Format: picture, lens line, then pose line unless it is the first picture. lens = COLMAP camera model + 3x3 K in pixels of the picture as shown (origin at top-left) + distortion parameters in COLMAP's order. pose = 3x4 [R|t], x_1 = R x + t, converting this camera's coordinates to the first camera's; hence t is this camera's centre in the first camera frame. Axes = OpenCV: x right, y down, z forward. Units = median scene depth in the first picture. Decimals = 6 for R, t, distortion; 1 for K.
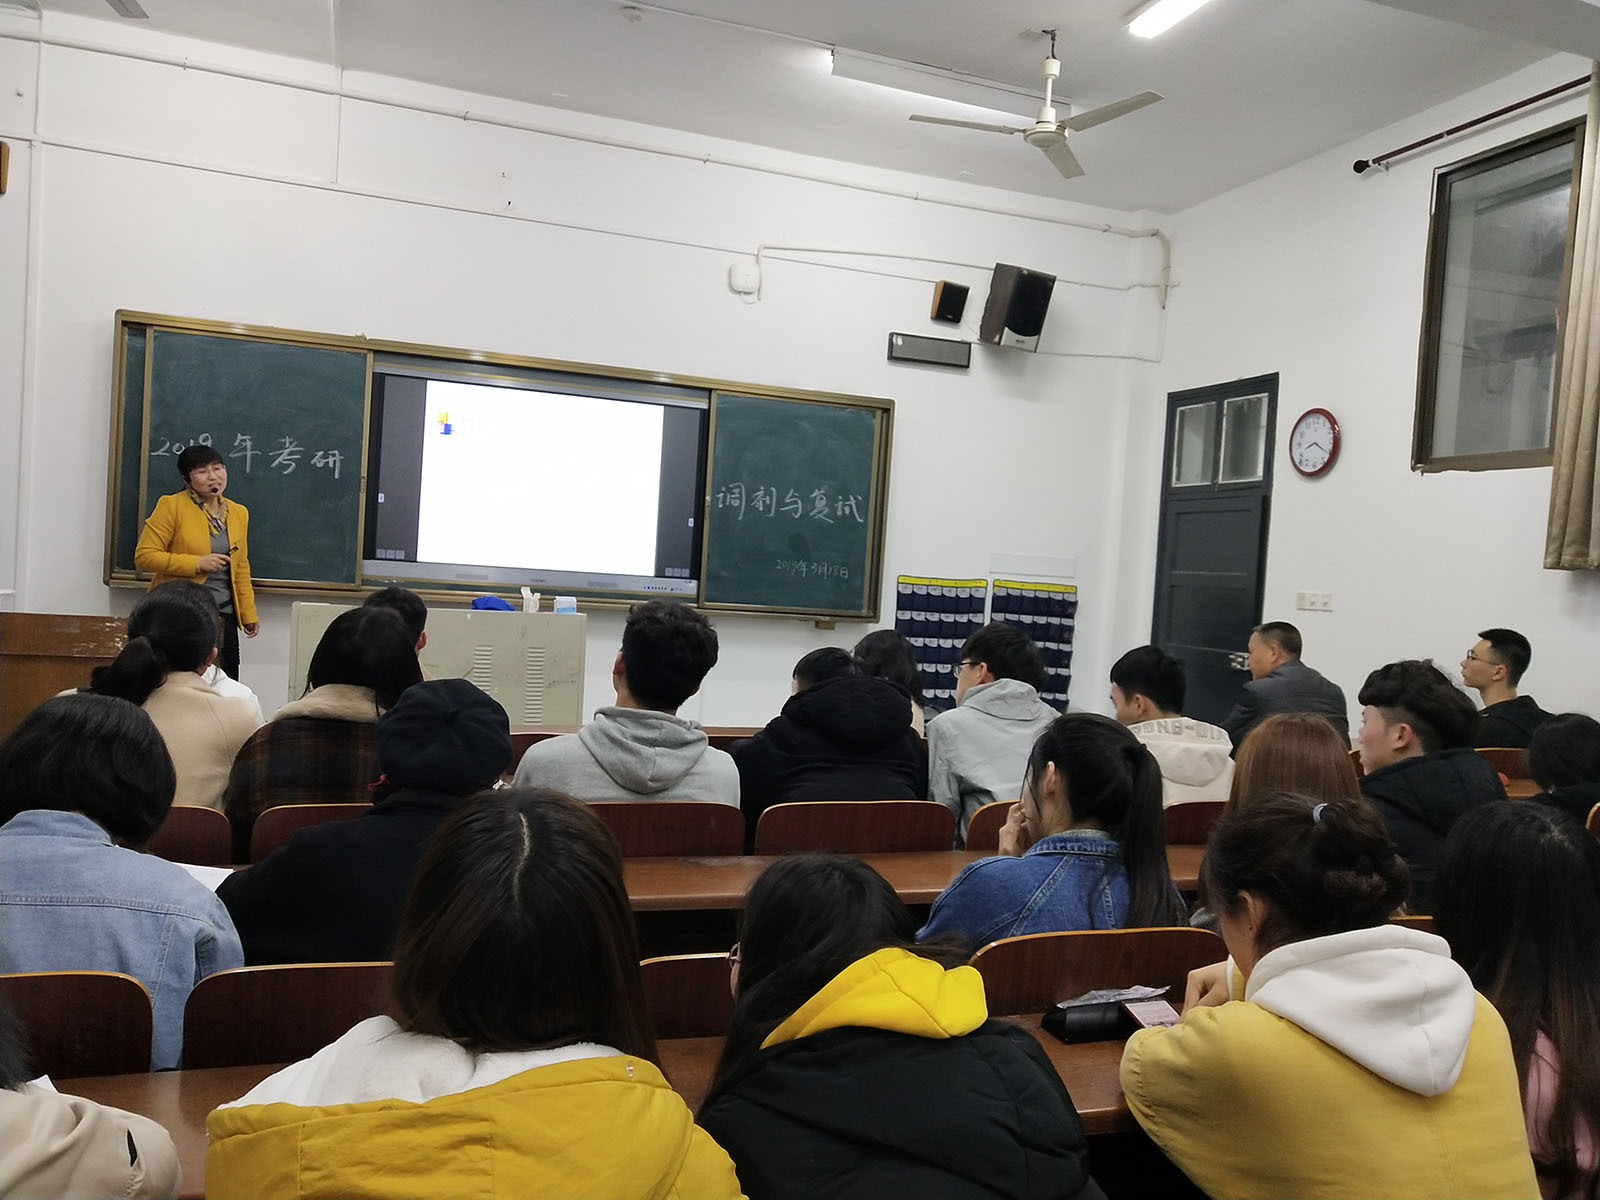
lens RADIAL K [[1262.5, 0, 800.0], [0, 1262.5, 600.0], [0, 0, 1]] dist [0.012525, 0.018208]
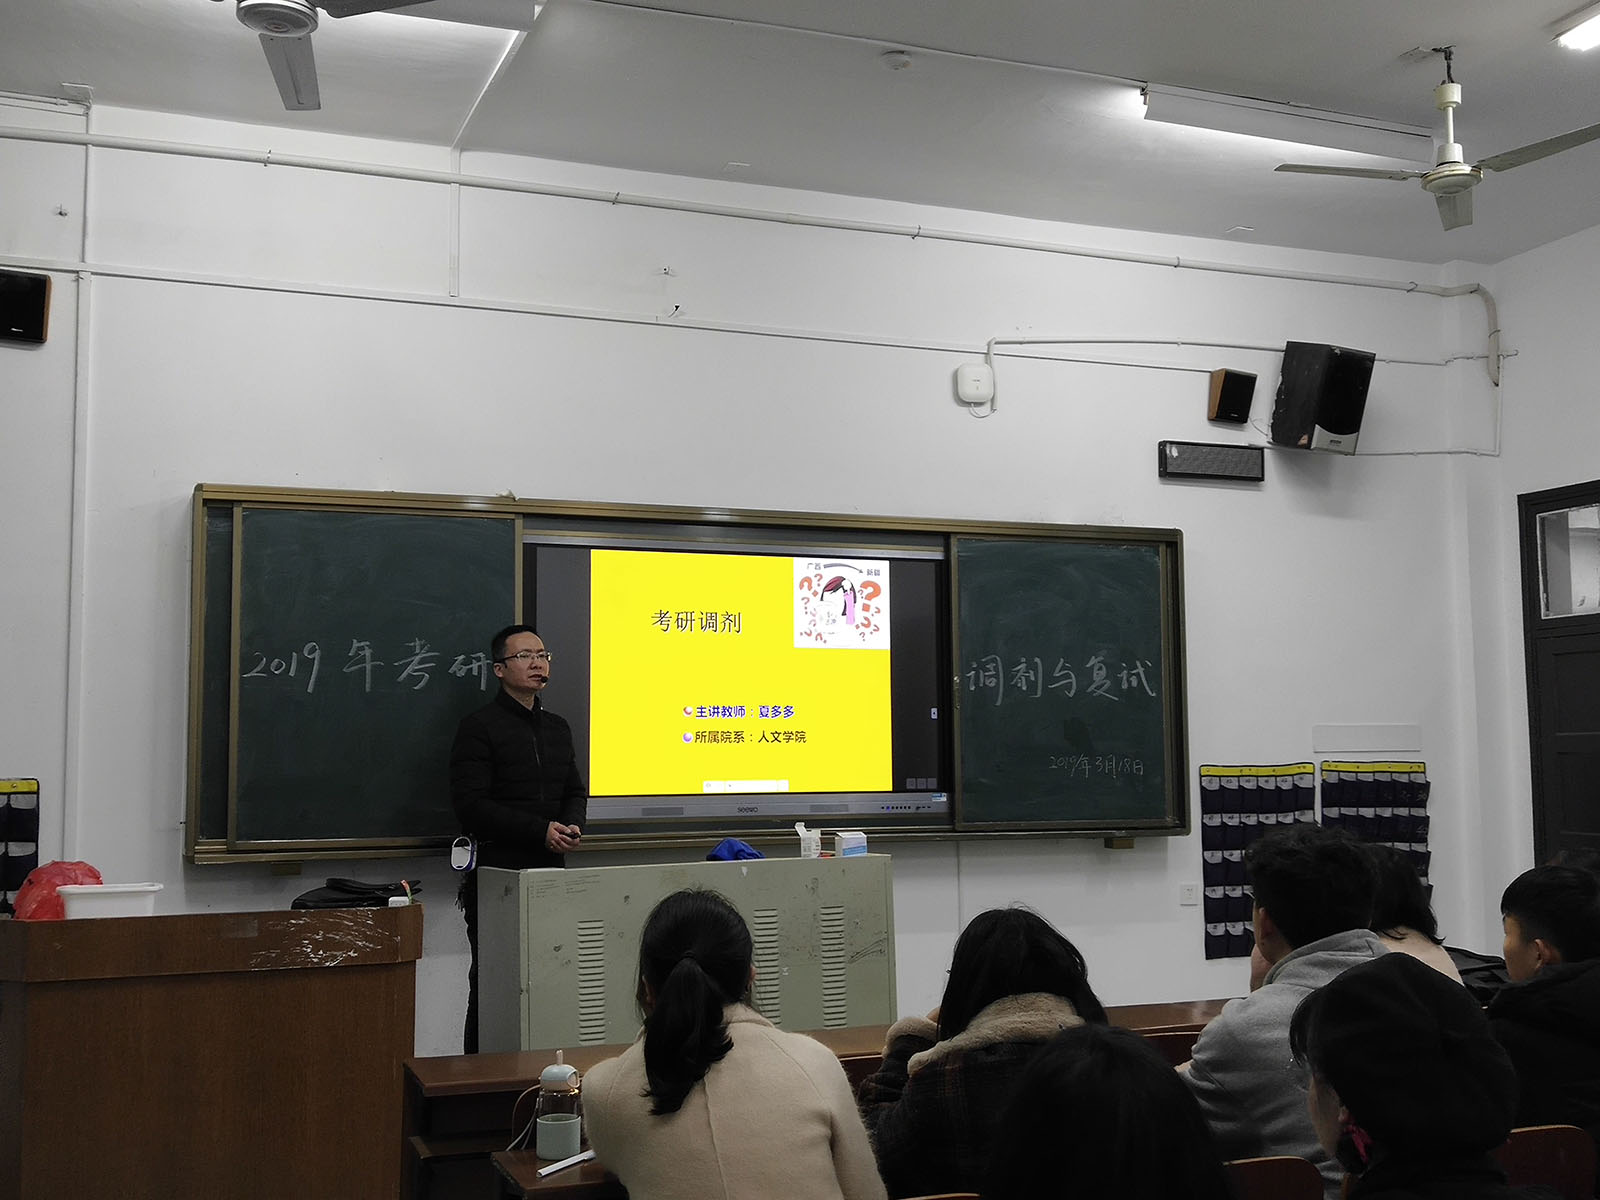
lens RADIAL K [[1713.3, 0, 800.0], [0, 1713.3, 600.0], [0, 0, 1]] dist [0.120335, -0.449518]
pose [[0.996880, -0.068888, 0.038523, -0.198742], [0.072760, 0.991229, -0.110324, -0.022745], [-0.030585, 0.112783, 0.993149, 0.003731]]
